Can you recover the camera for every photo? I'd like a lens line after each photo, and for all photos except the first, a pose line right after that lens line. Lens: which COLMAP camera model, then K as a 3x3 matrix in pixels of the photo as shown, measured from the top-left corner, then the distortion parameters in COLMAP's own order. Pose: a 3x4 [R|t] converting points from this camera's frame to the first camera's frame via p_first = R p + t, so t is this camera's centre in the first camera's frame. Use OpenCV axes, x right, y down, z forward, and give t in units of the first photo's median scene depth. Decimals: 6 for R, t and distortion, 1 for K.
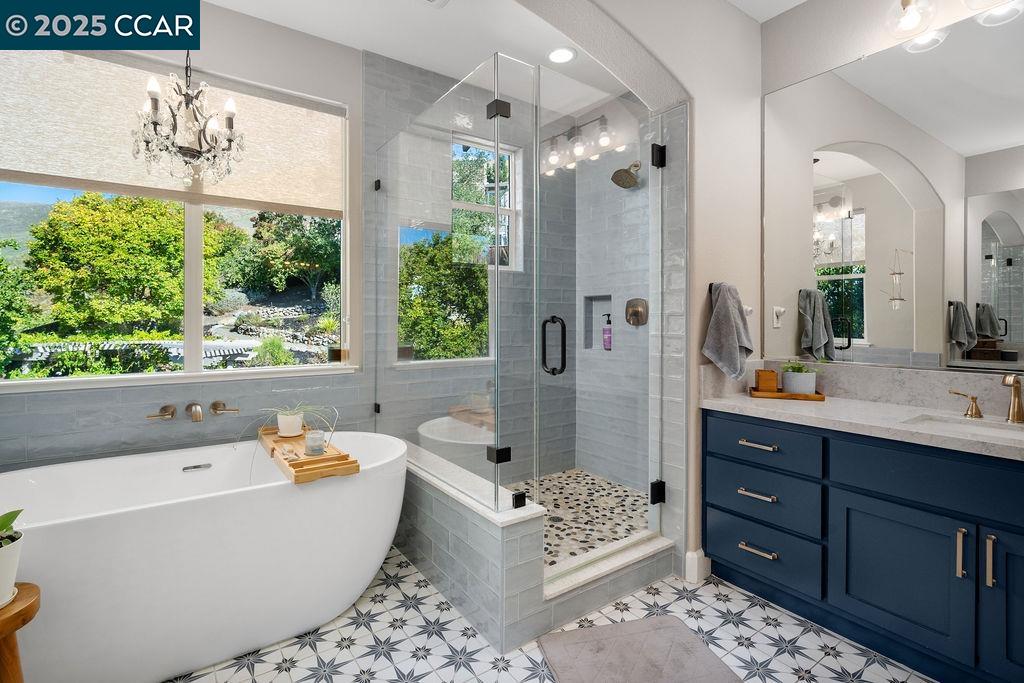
lens RADIAL K [[485.2, 0, 508.9], [0, 485.2, 317.4], [0, 0, 1]] dist [0.003493, 0.000192]
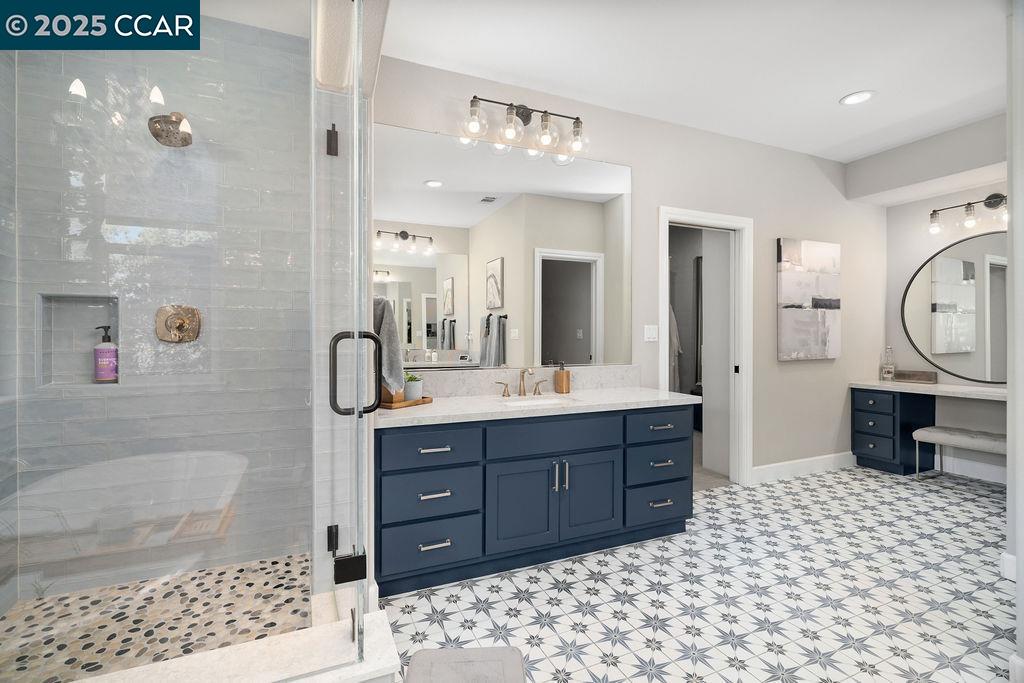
lens RADIAL K [[451.4, 0, 512.0], [0, 451.4, 341.5], [0, 0, 1]] dist [-0.000862, -0.000420]
pose [[0.214190, -0.011612, 0.976723, -0.360830], [-0.005898, 0.999896, 0.013181, 0.003327], [-0.976774, -0.008583, 0.214100, 0.500029]]
